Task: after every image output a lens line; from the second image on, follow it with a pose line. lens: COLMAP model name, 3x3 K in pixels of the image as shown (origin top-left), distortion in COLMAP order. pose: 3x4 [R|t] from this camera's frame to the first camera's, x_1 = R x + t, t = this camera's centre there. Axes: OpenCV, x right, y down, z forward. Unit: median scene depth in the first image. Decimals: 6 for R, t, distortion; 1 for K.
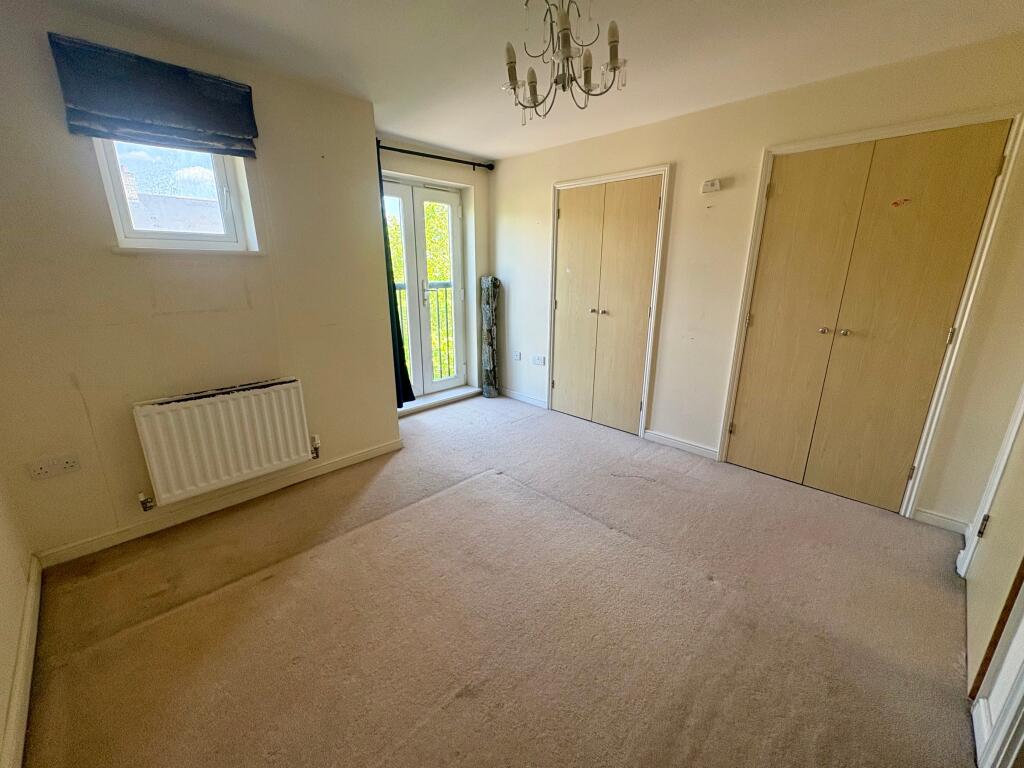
lens RADIAL K [[410.9, 0, 512.0], [0, 410.9, 384.0], [0, 0, 1]] dist [-0.000002, -0.000001]
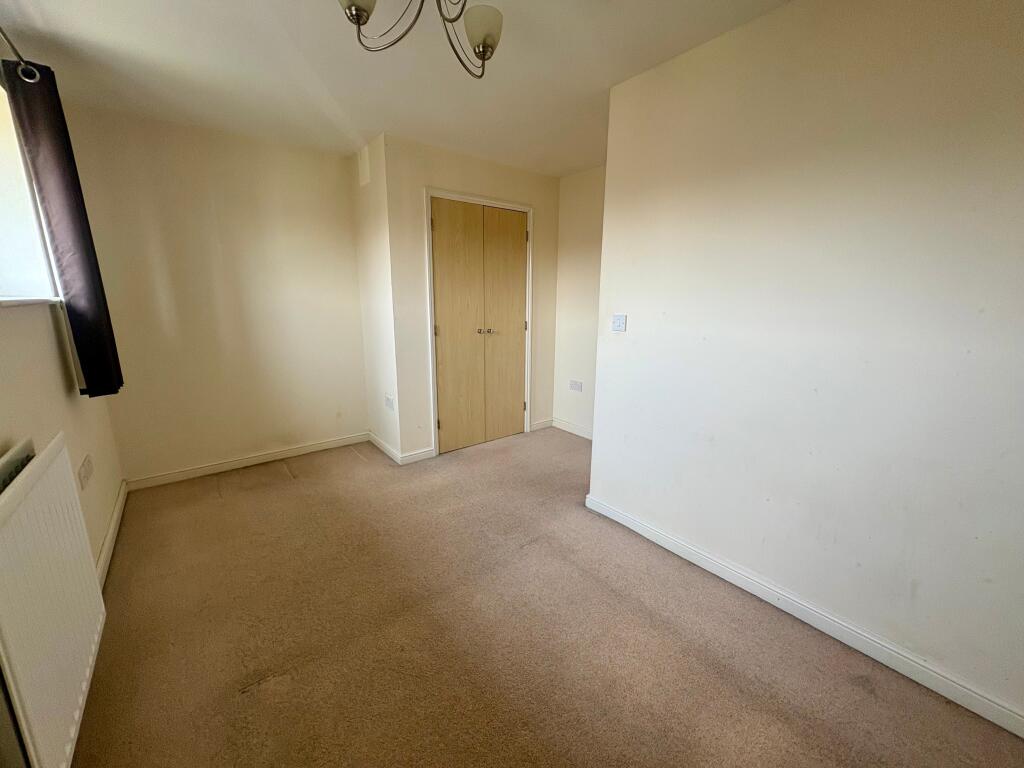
lens RADIAL K [[410.9, 0, 512.0], [0, 410.9, 384.0], [0, 0, 1]] dist [-0.000002, -0.000001]
pose [[0.129801, -0.215032, 0.967943, -0.401582], [0.265841, 0.948008, 0.174955, -0.110109], [-0.955238, 0.234609, 0.180217, 0.409905]]
